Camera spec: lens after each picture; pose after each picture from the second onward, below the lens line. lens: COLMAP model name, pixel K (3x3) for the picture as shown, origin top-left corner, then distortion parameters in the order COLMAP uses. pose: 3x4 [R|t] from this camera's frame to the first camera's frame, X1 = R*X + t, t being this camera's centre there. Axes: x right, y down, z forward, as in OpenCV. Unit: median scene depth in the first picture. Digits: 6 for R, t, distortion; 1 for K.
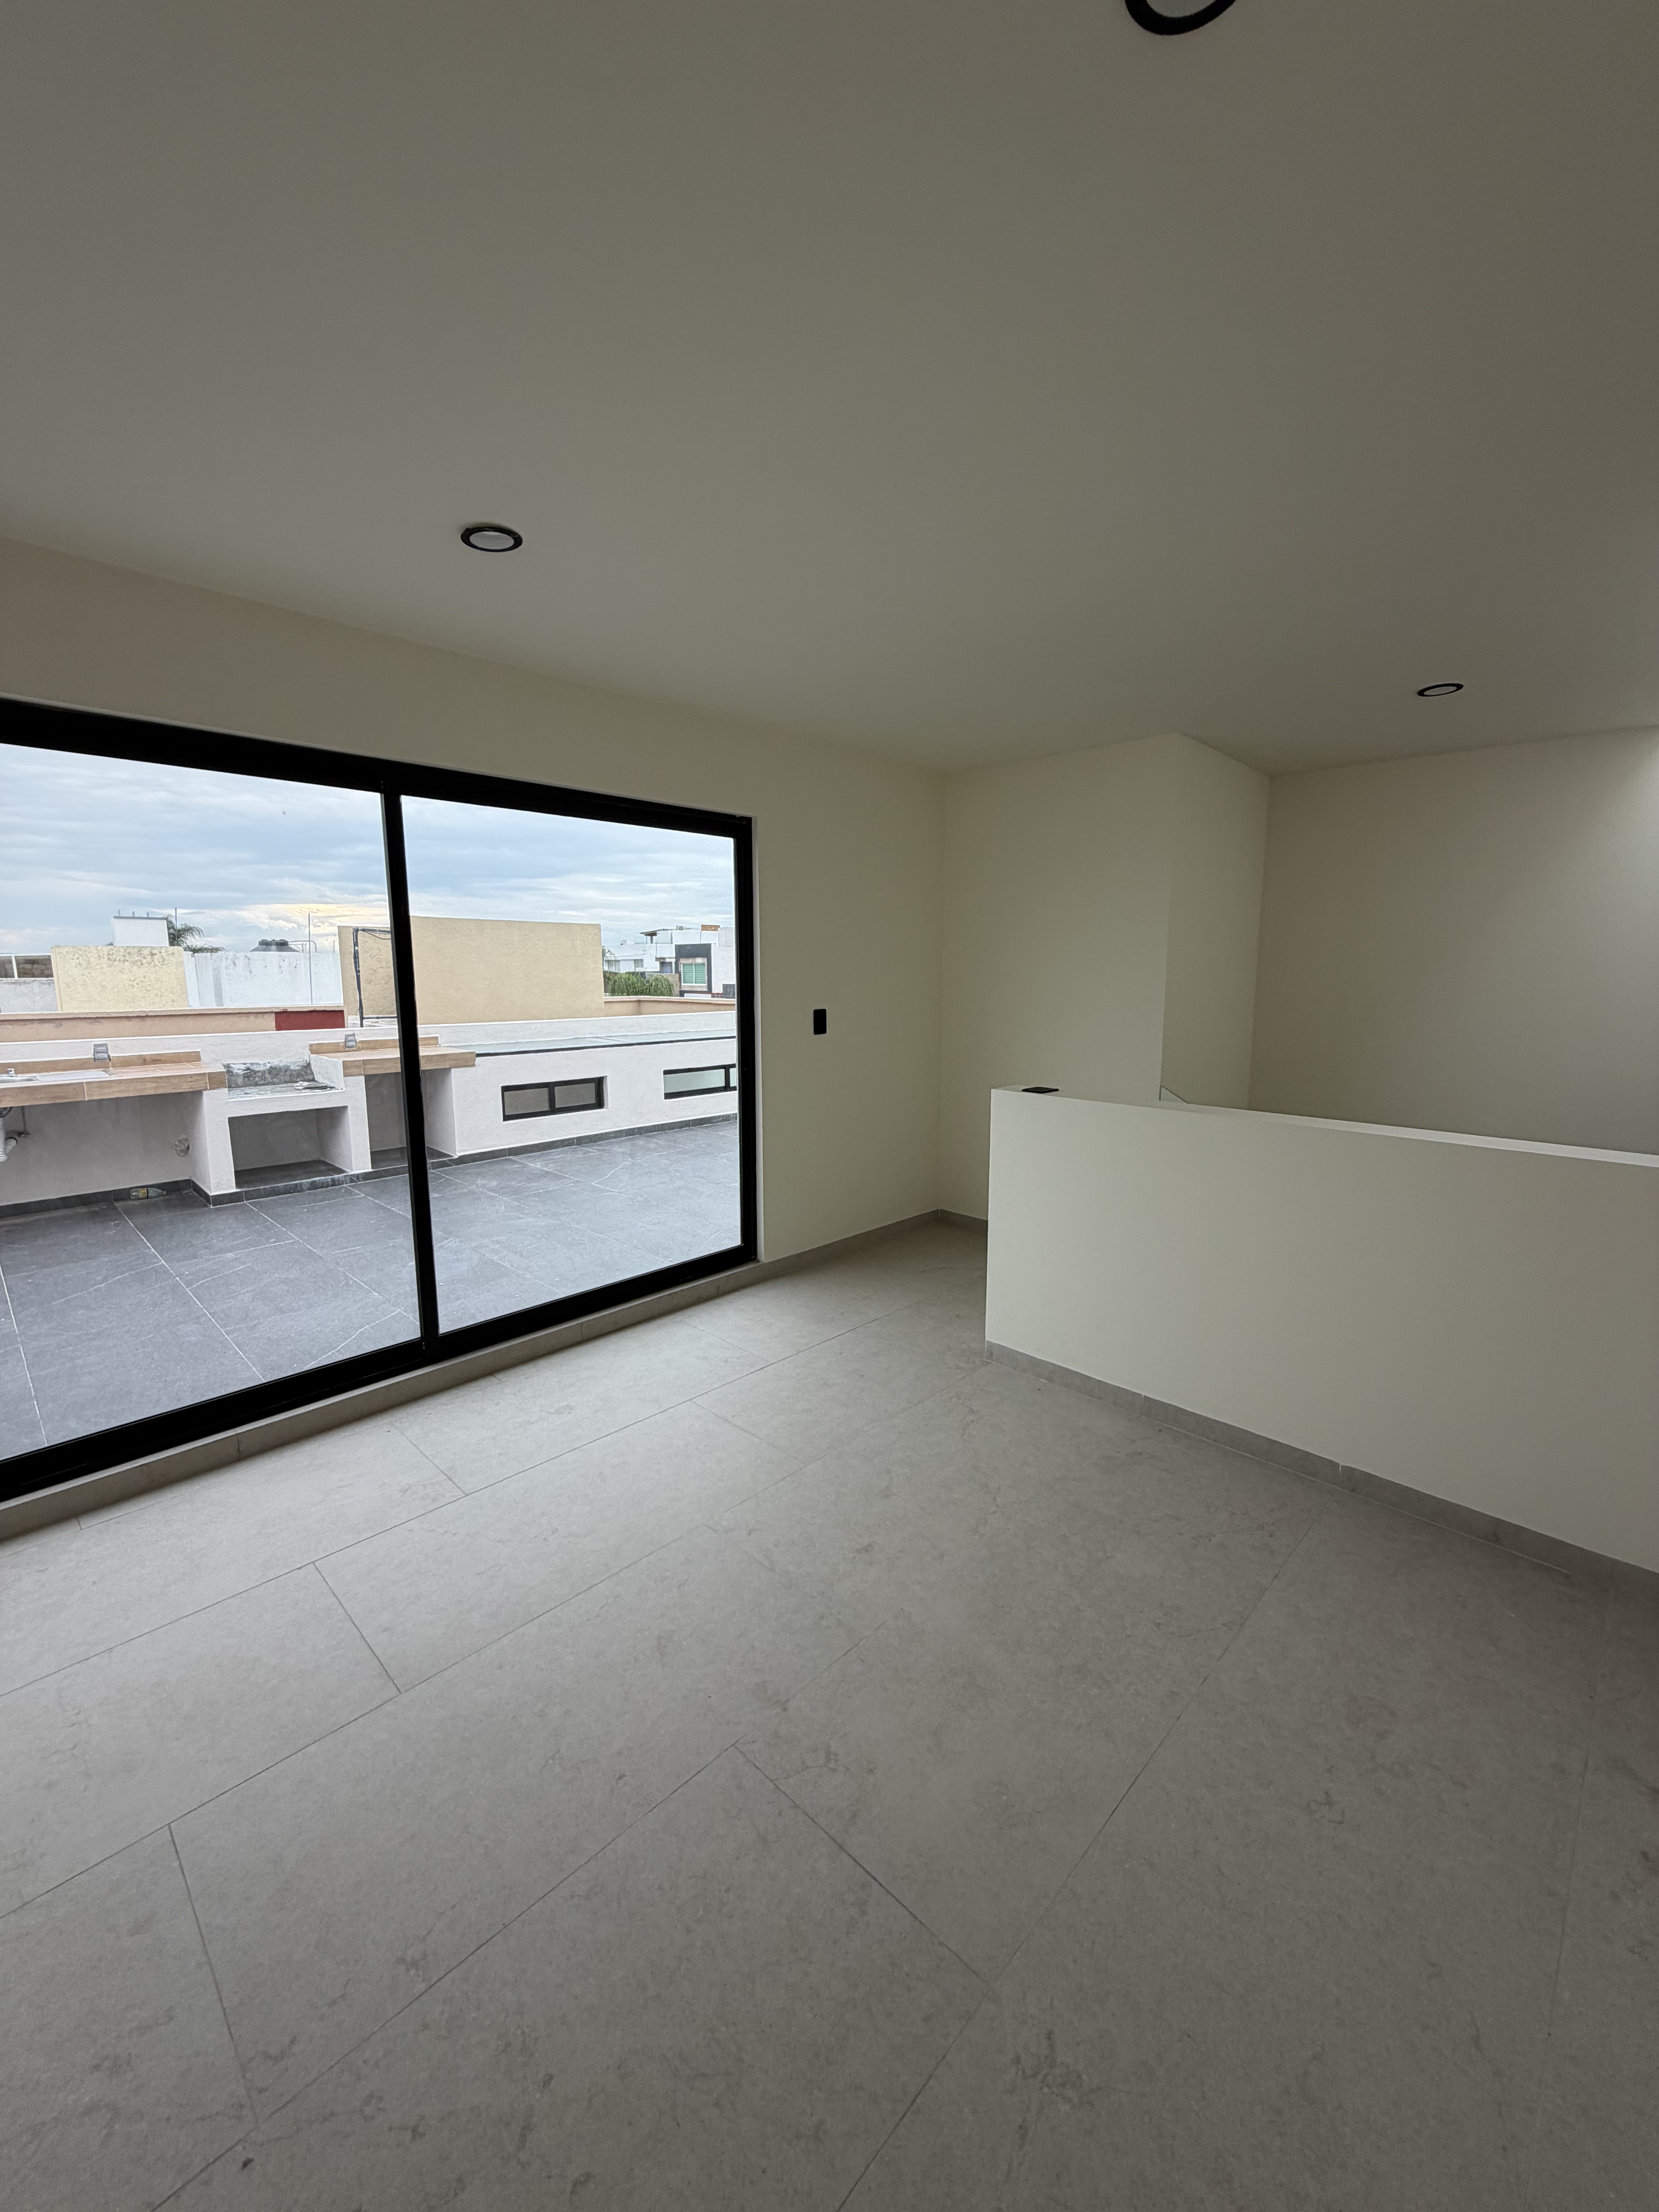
lens RADIAL K [[882.5, 0, 828.0], [0, 882.5, 1097.3], [0, 0, 1]] dist [-0.000232, 0.000522]
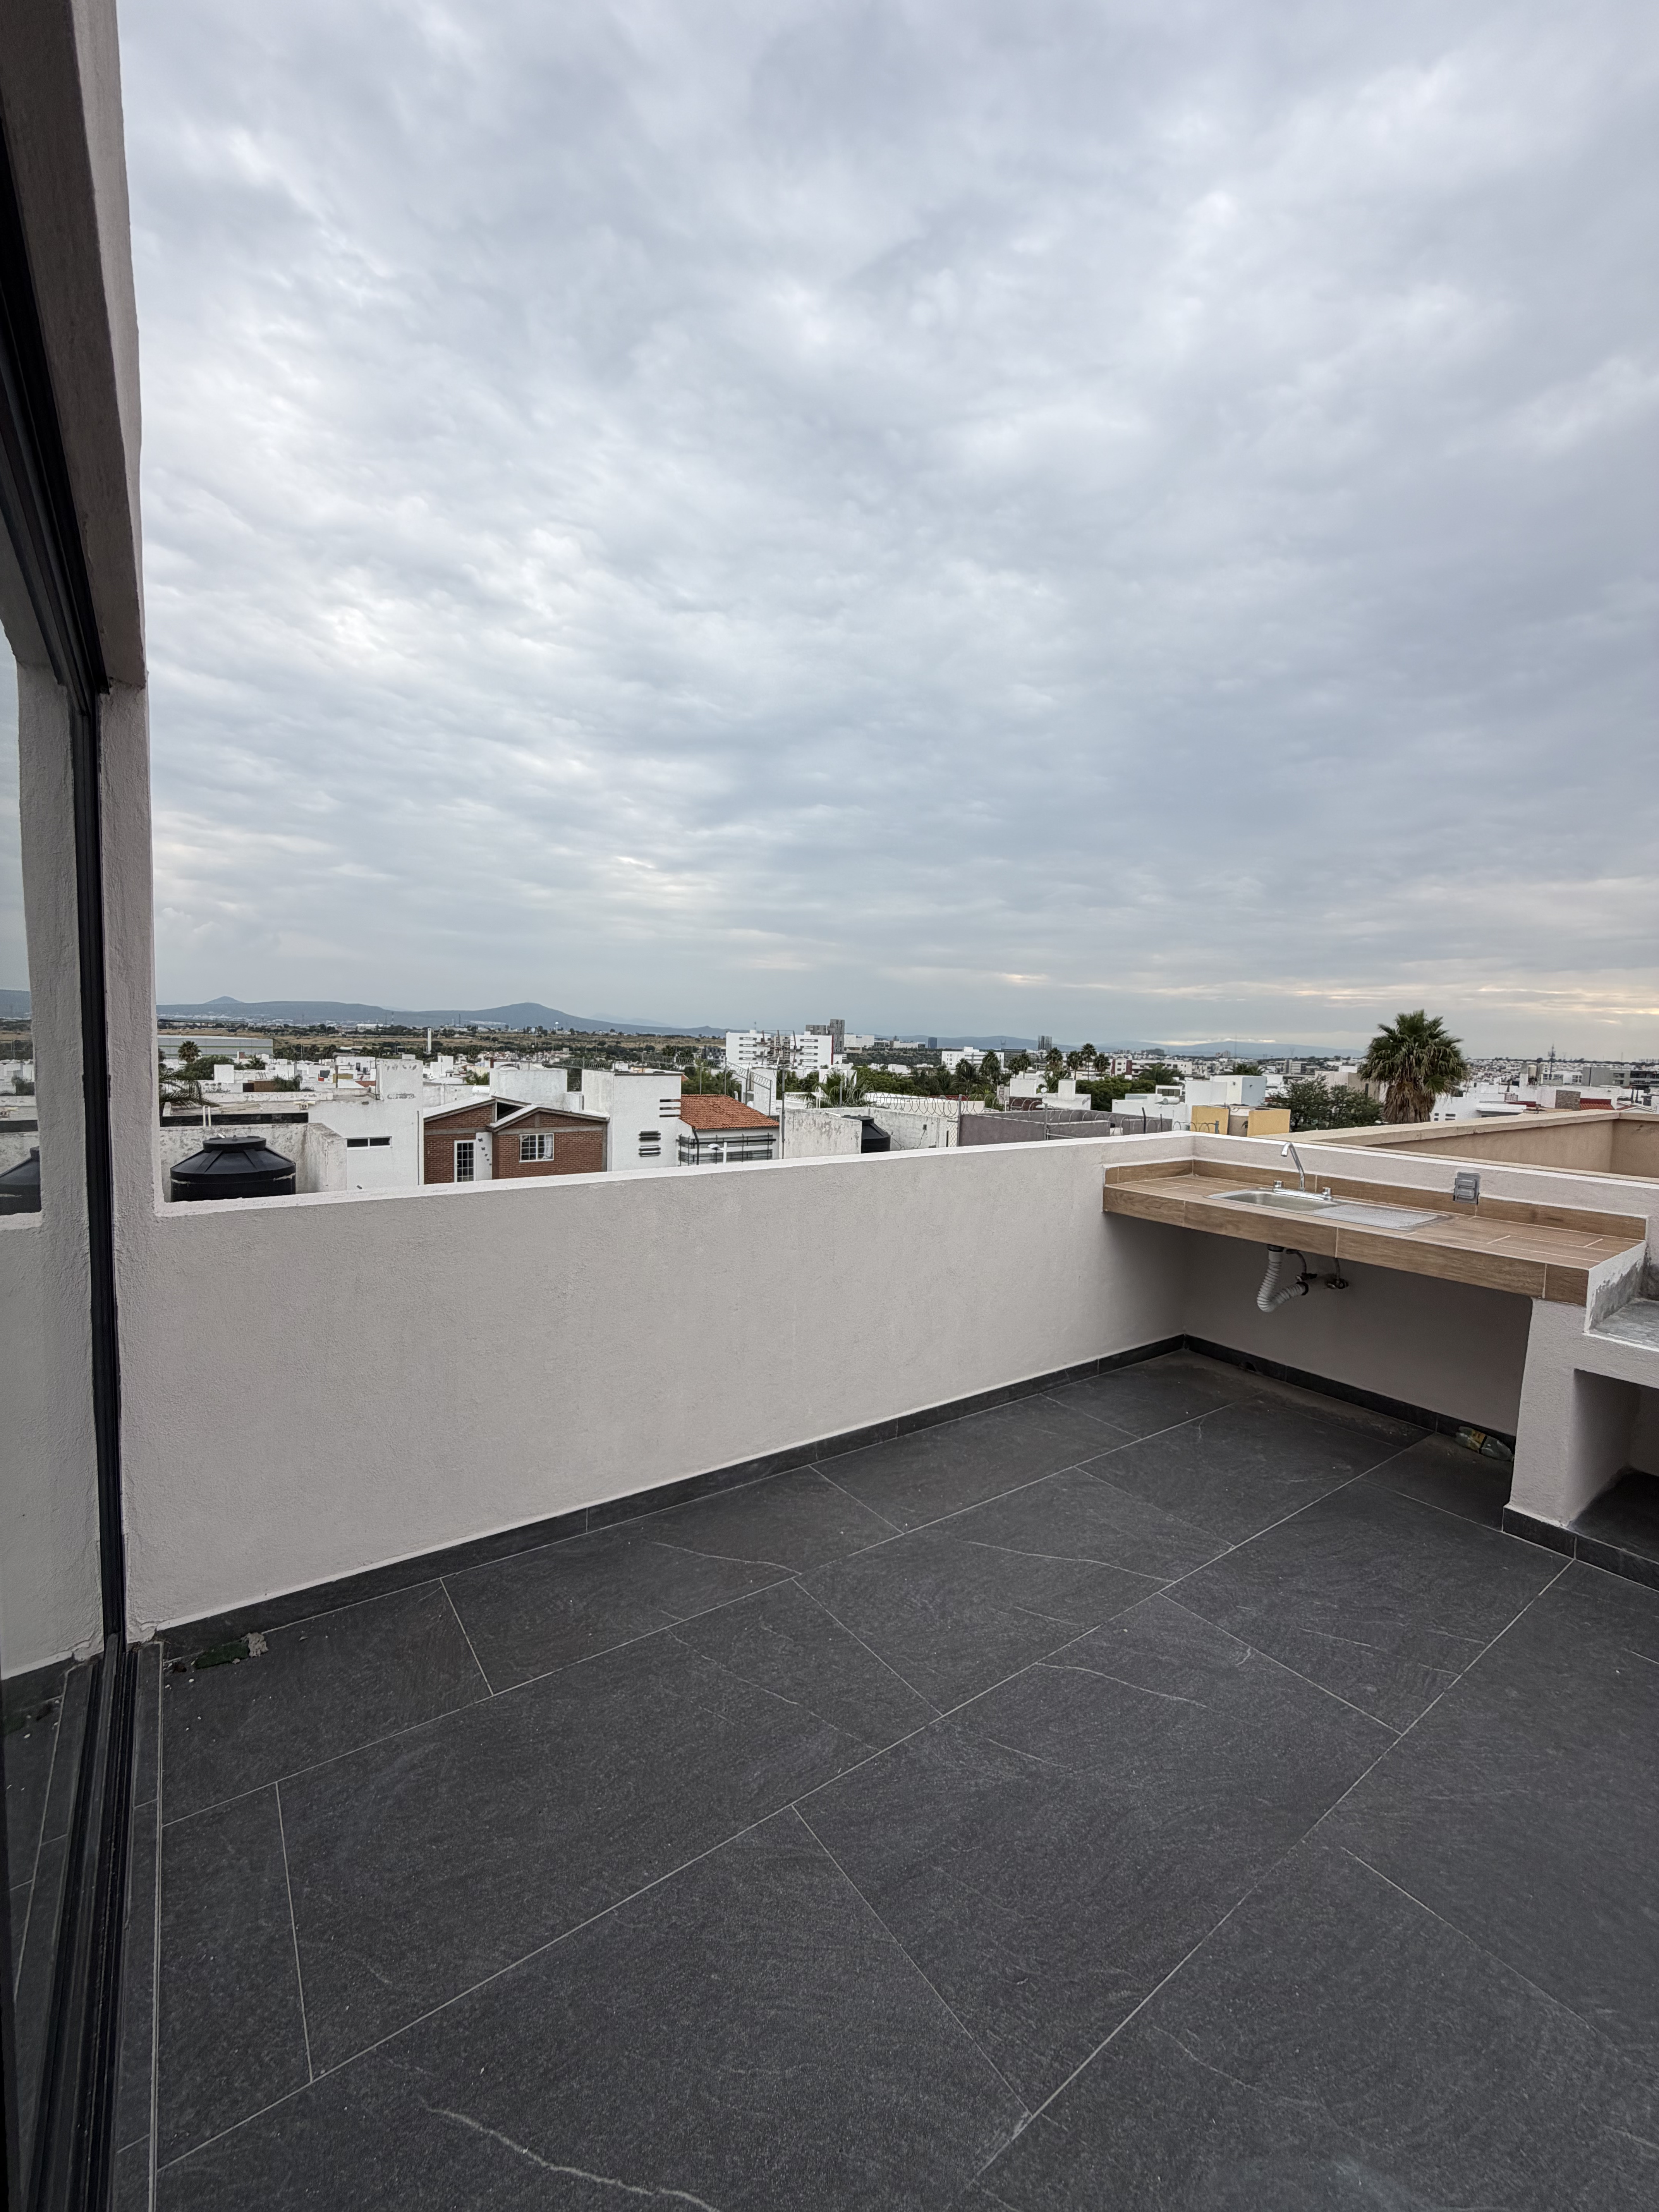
lens RADIAL K [[882.5, 0, 828.0], [0, 882.5, 1097.3], [0, 0, 1]] dist [-0.000232, 0.000522]
pose [[-0.164439, 0.063069, -0.984369, -0.313511], [-0.170164, 0.981178, 0.091290, -0.168943], [0.971599, 0.182515, -0.150612, 1.216930]]
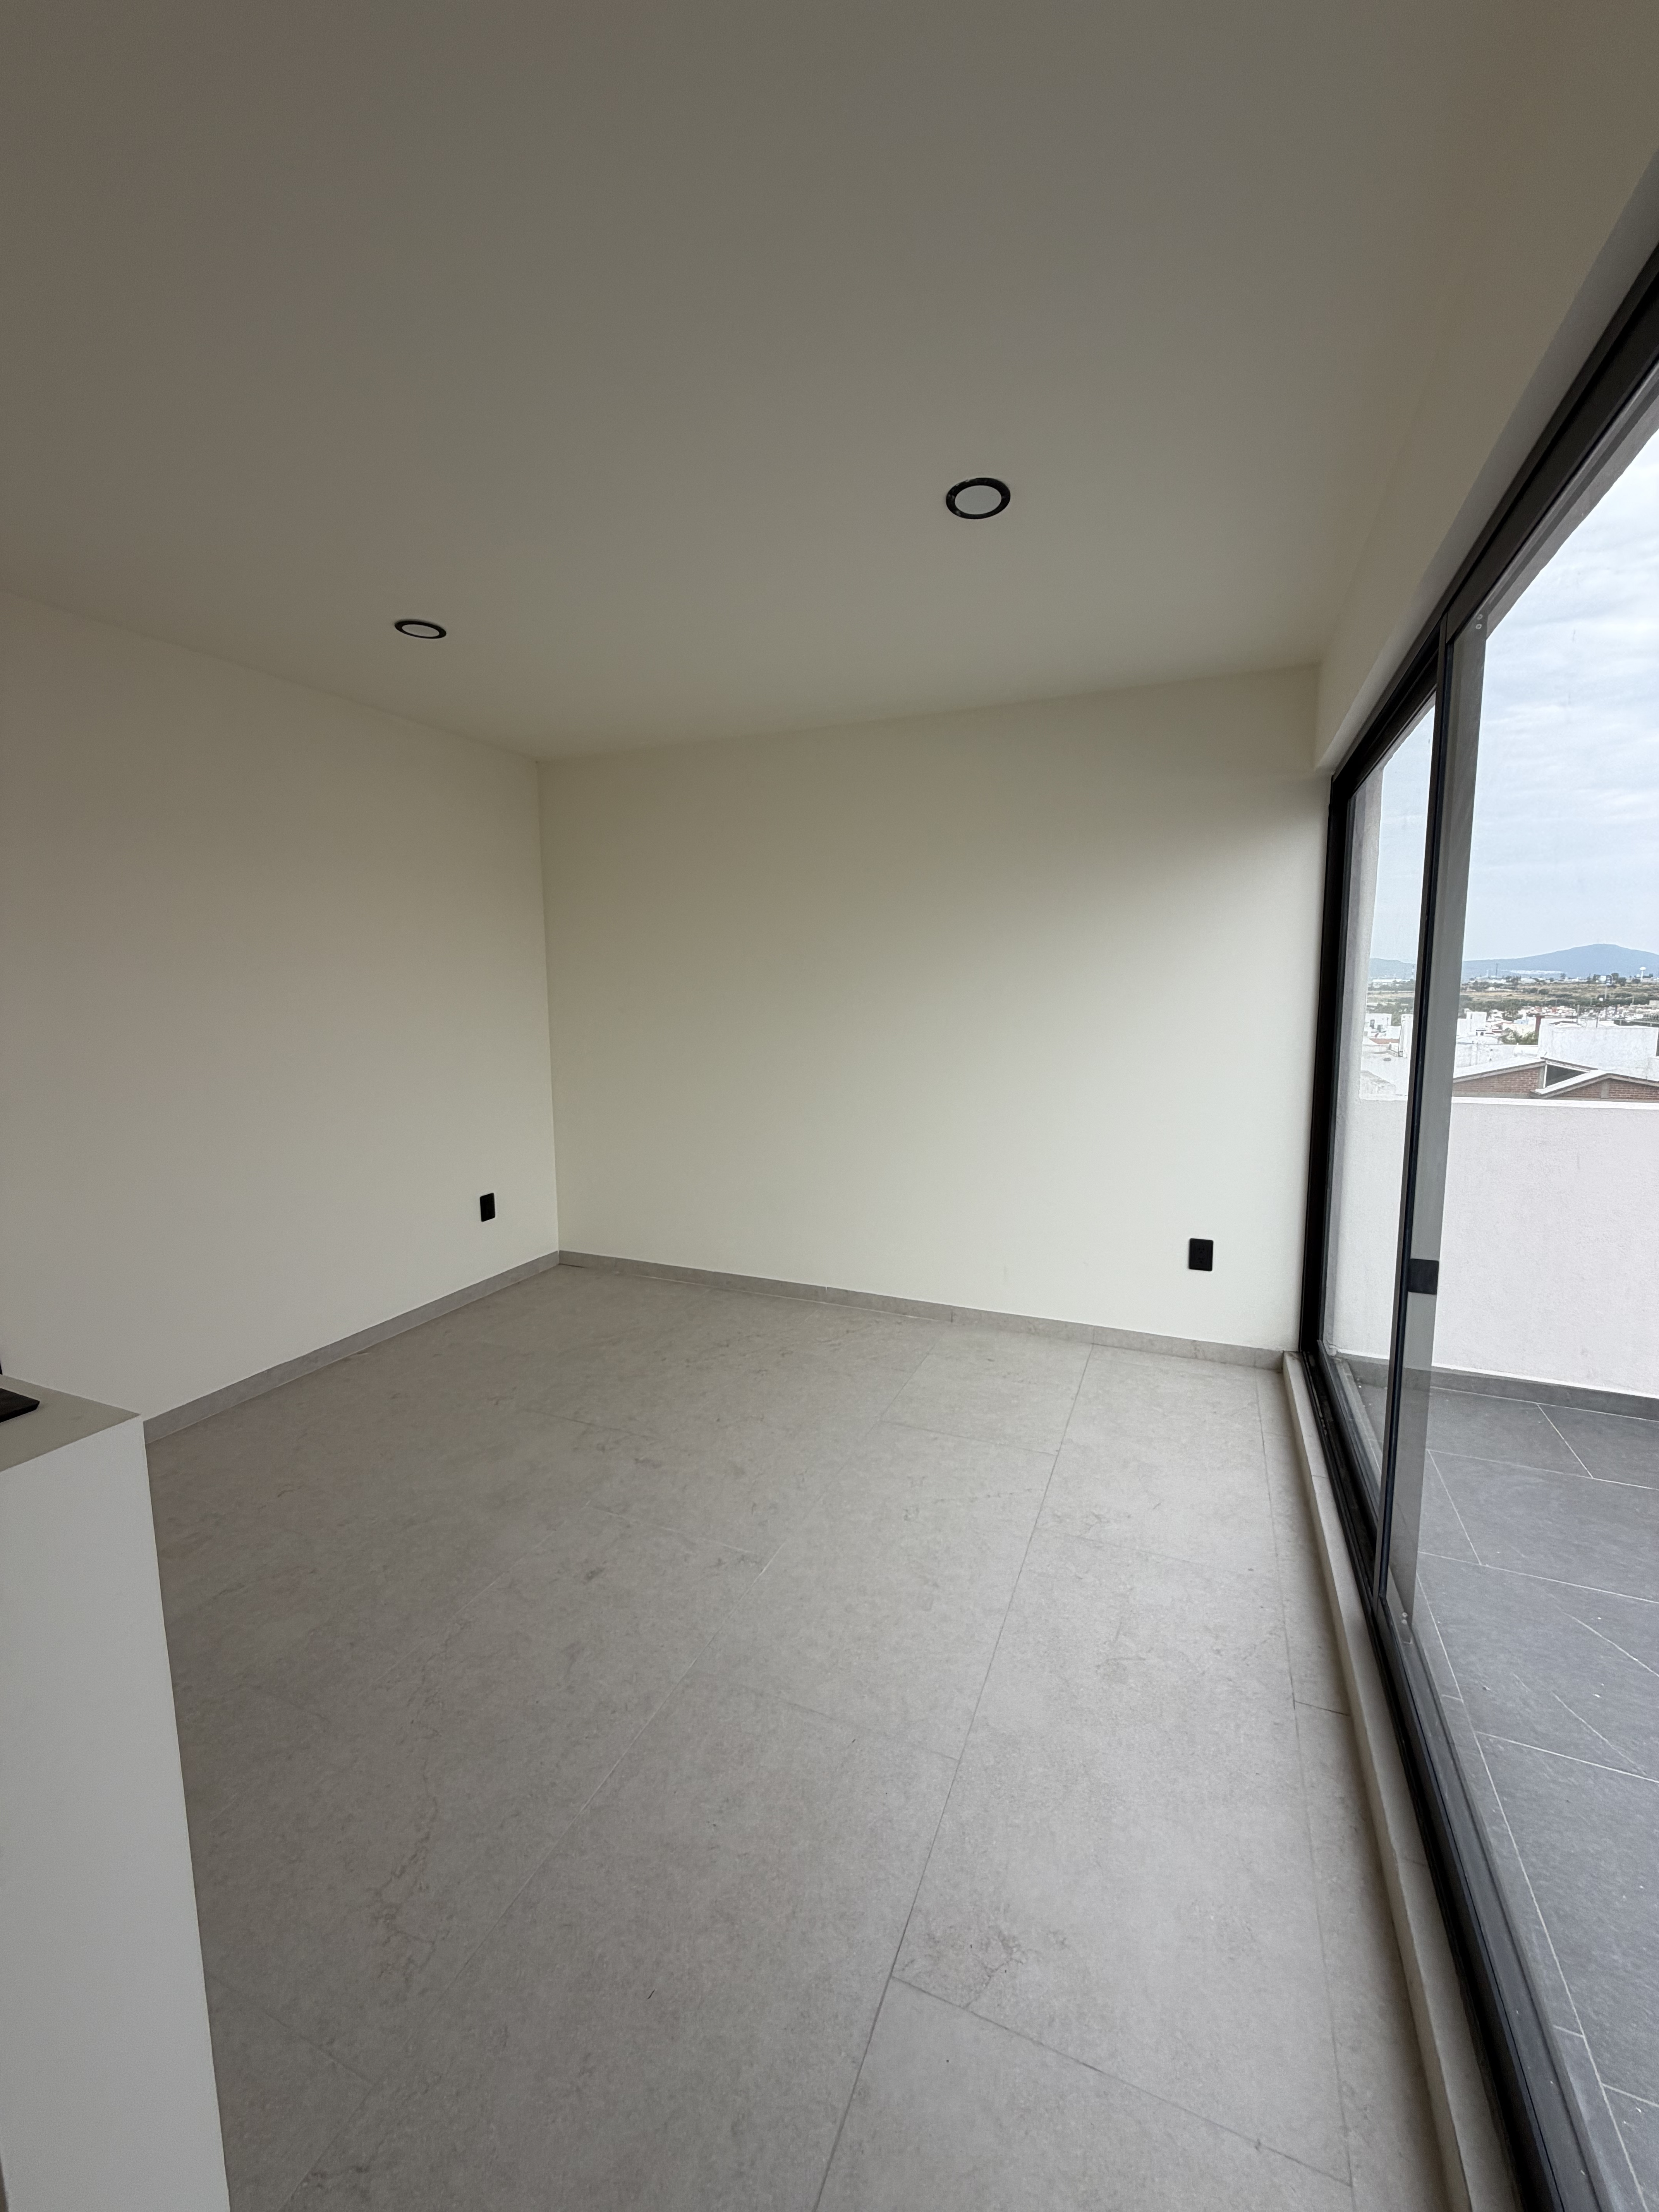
lens RADIAL K [[882.5, 0, 828.0], [0, 882.5, 1097.3], [0, 0, 1]] dist [-0.000232, 0.000522]
pose [[-0.933033, 0.055839, -0.355431, 0.087460], [-0.040606, 0.965229, 0.258234, -0.187873], [0.357492, 0.255373, -0.898323, 1.368428]]
